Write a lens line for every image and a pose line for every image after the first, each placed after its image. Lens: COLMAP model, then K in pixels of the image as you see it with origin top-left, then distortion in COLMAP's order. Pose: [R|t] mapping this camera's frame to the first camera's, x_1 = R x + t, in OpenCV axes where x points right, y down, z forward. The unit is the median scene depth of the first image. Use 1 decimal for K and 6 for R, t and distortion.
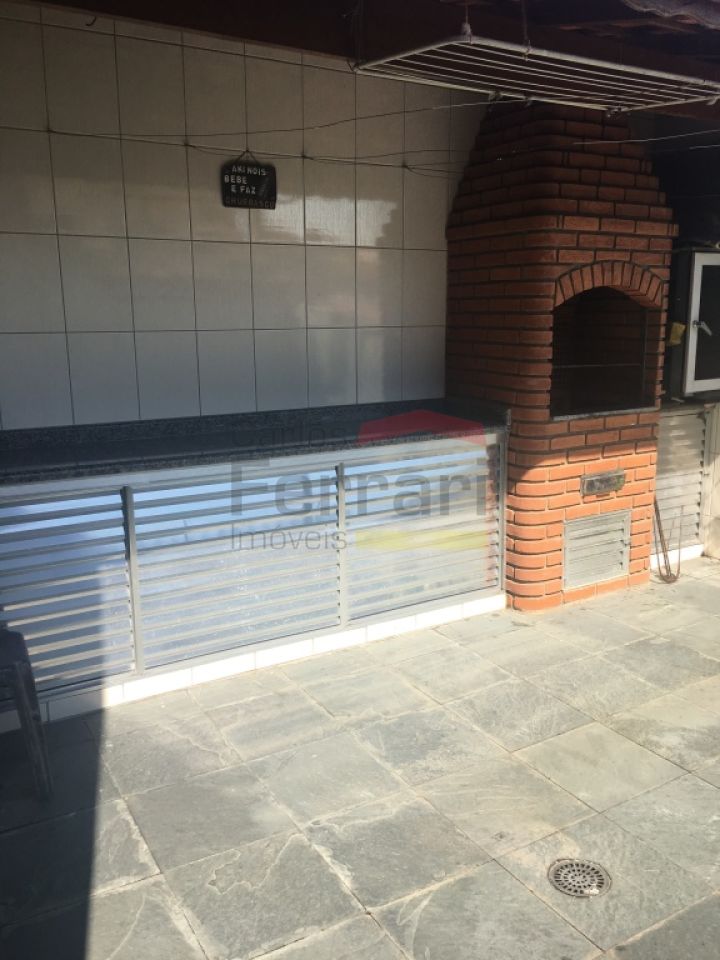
lens RADIAL K [[824.0, 0, 356.8], [0, 824.0, 480.1], [0, 0, 1]] dist [0.086001, -0.107576]
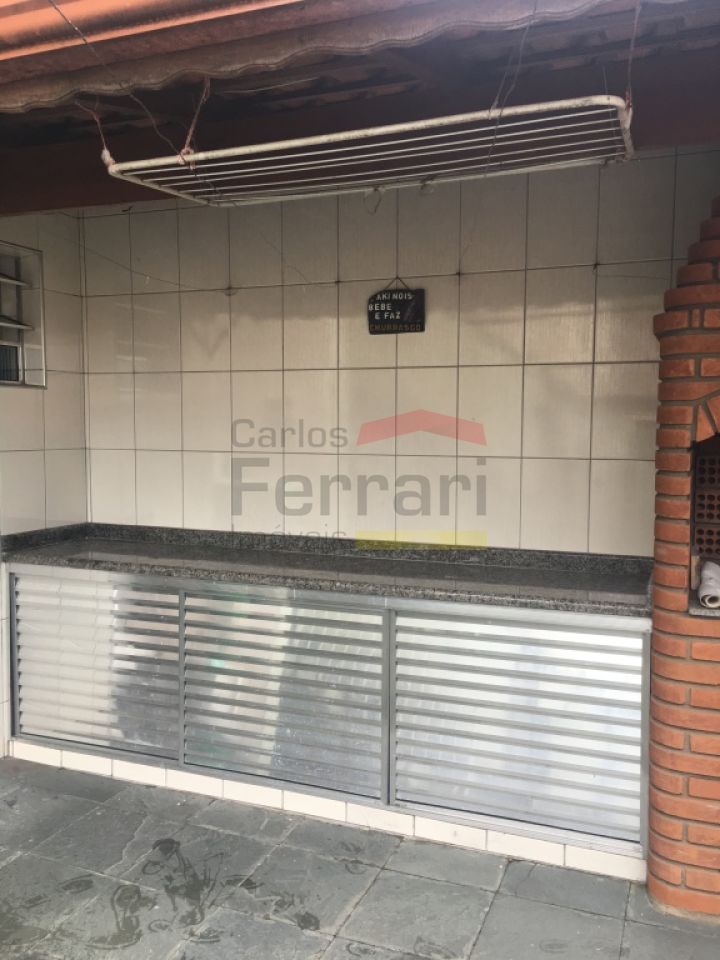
lens RADIAL K [[824.0, 0, 356.8], [0, 824.0, 480.1], [0, 0, 1]] dist [0.086001, -0.107576]
pose [[0.613351, 0.066311, -0.787022, 0.615912], [-0.170812, 0.984023, -0.050210, -0.101699], [0.771119, 0.165229, 0.614878, 0.398656]]
